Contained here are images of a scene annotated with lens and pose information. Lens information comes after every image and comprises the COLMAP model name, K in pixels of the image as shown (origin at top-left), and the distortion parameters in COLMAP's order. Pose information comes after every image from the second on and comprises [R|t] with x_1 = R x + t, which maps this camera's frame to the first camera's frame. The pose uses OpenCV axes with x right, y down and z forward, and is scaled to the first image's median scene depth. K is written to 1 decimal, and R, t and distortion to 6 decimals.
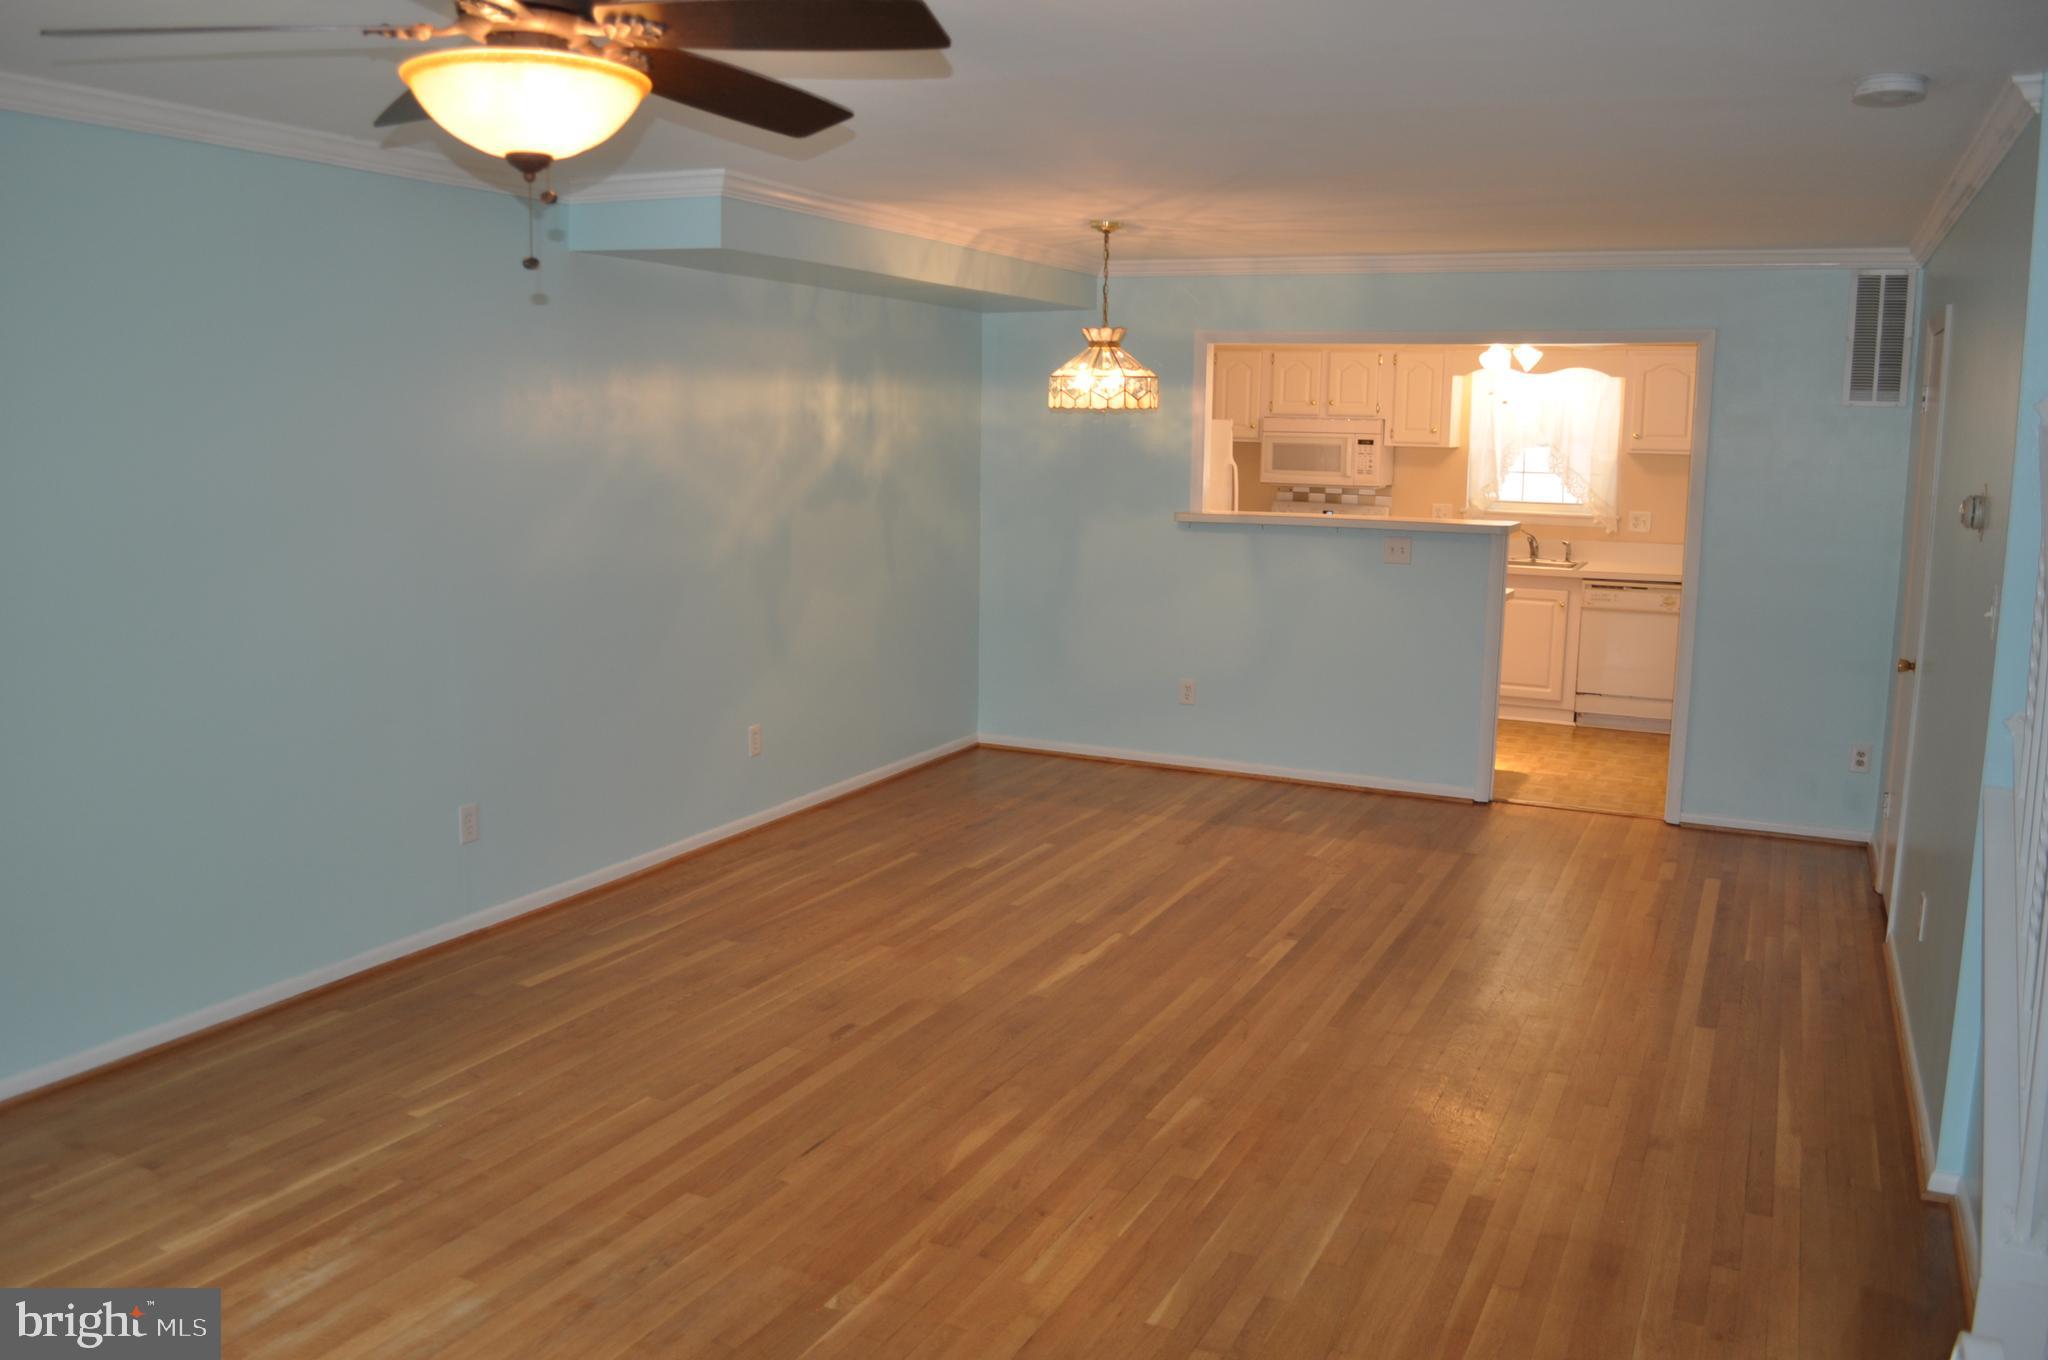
lens RADIAL K [[1607.3, 0, 1024.0], [0, 1607.3, 680.0], [0, 0, 1]] dist [-0.083656, 0.007340]
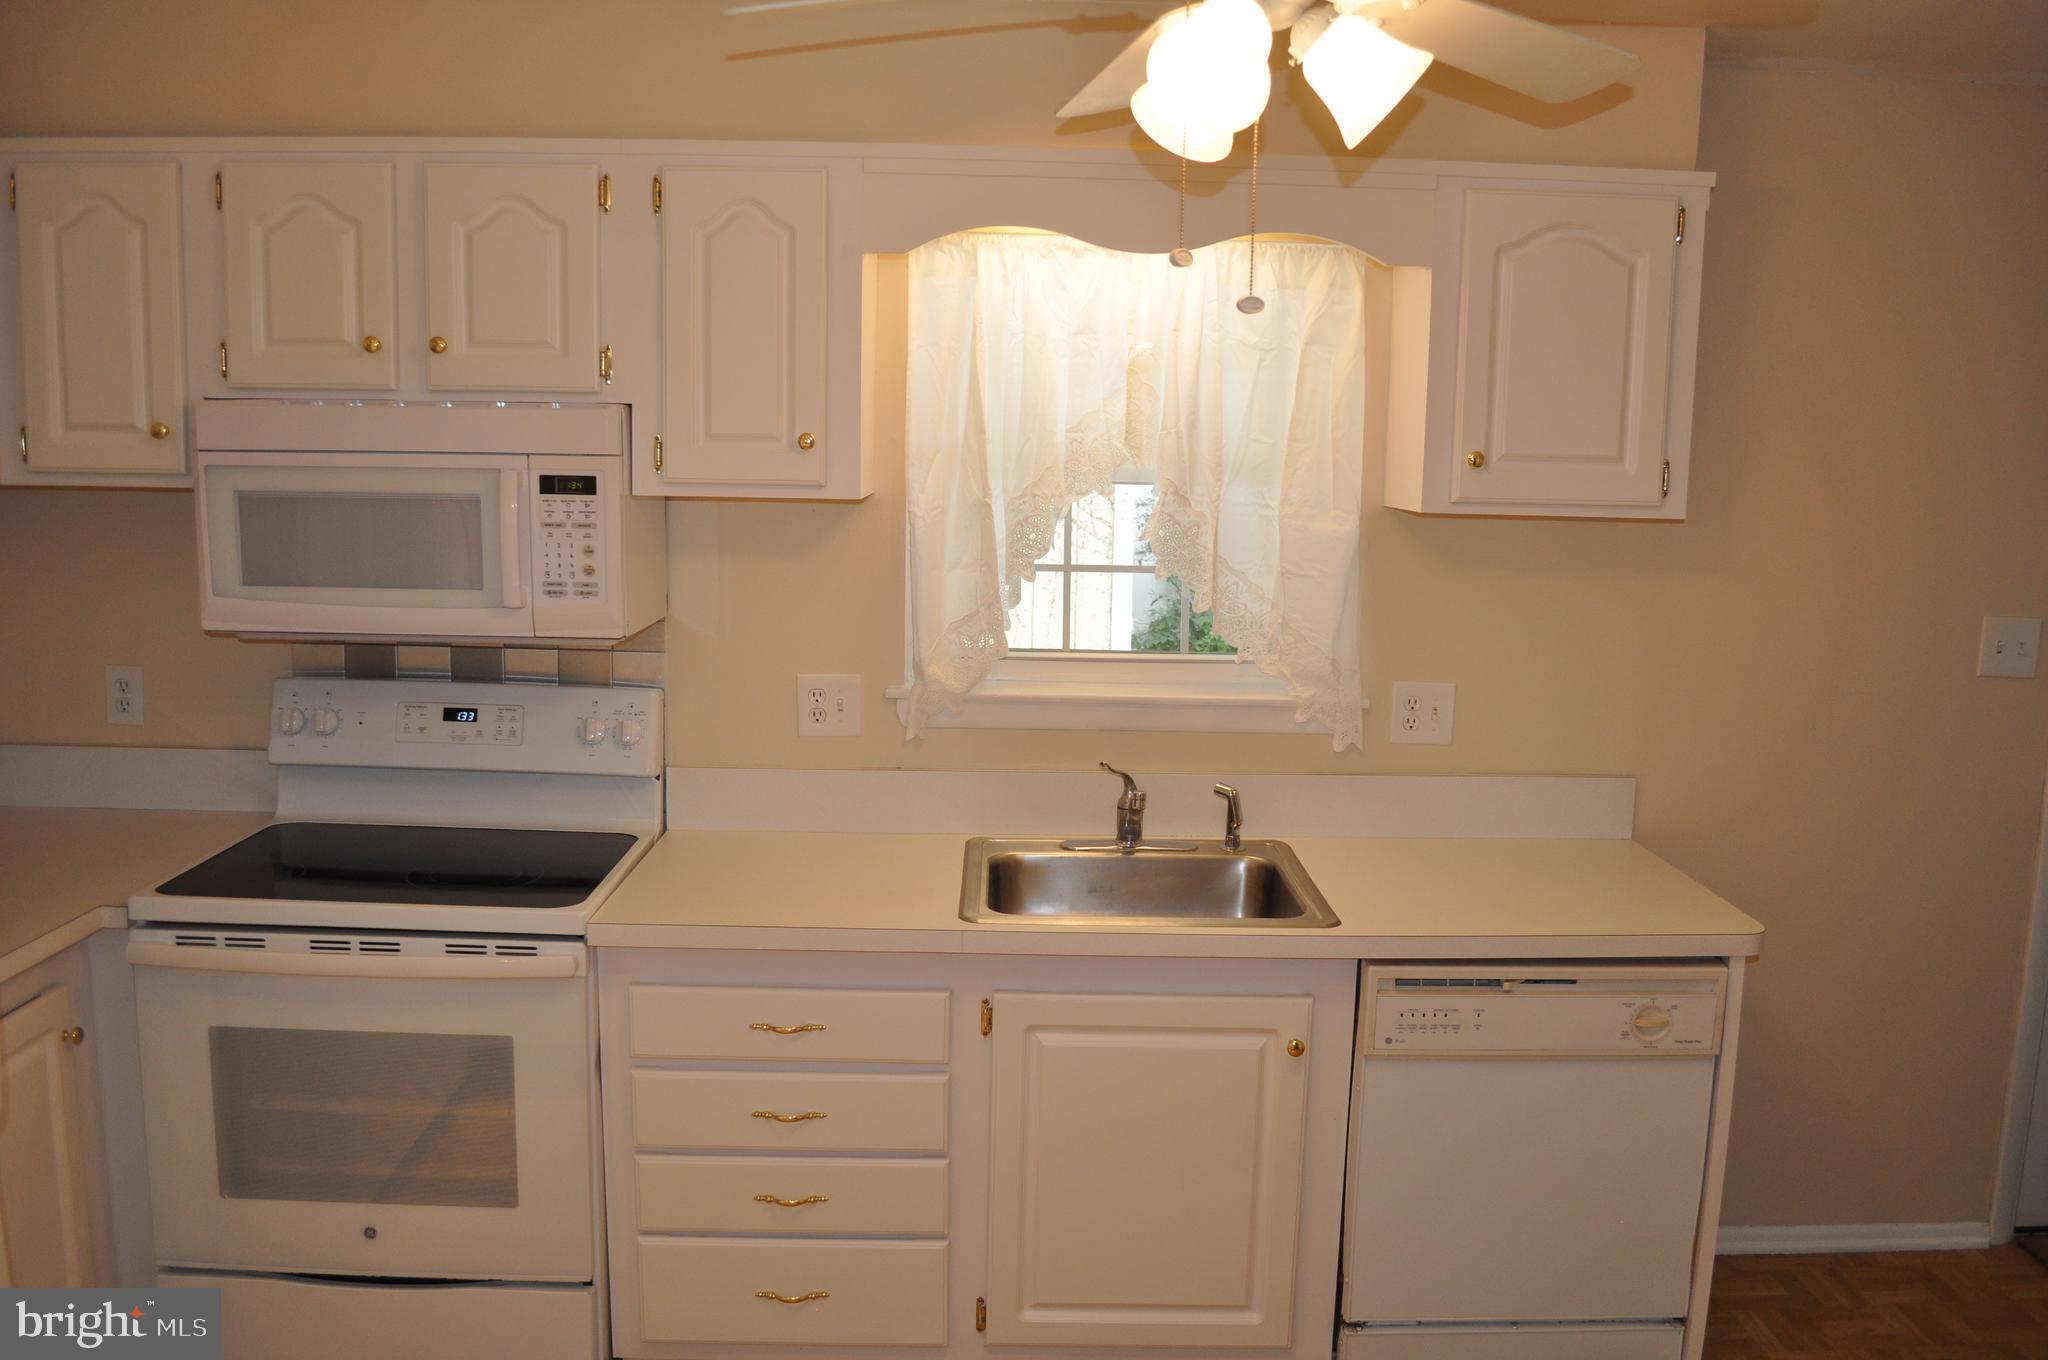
lens RADIAL K [[1607.3, 0, 1024.0], [0, 1607.3, 680.0], [0, 0, 1]] dist [-0.083656, 0.007340]
pose [[0.894545, -0.061795, 0.442686, 0.159843], [0.063867, 0.997906, 0.010241, -0.112543], [-0.442392, 0.019112, 0.896618, 0.715395]]
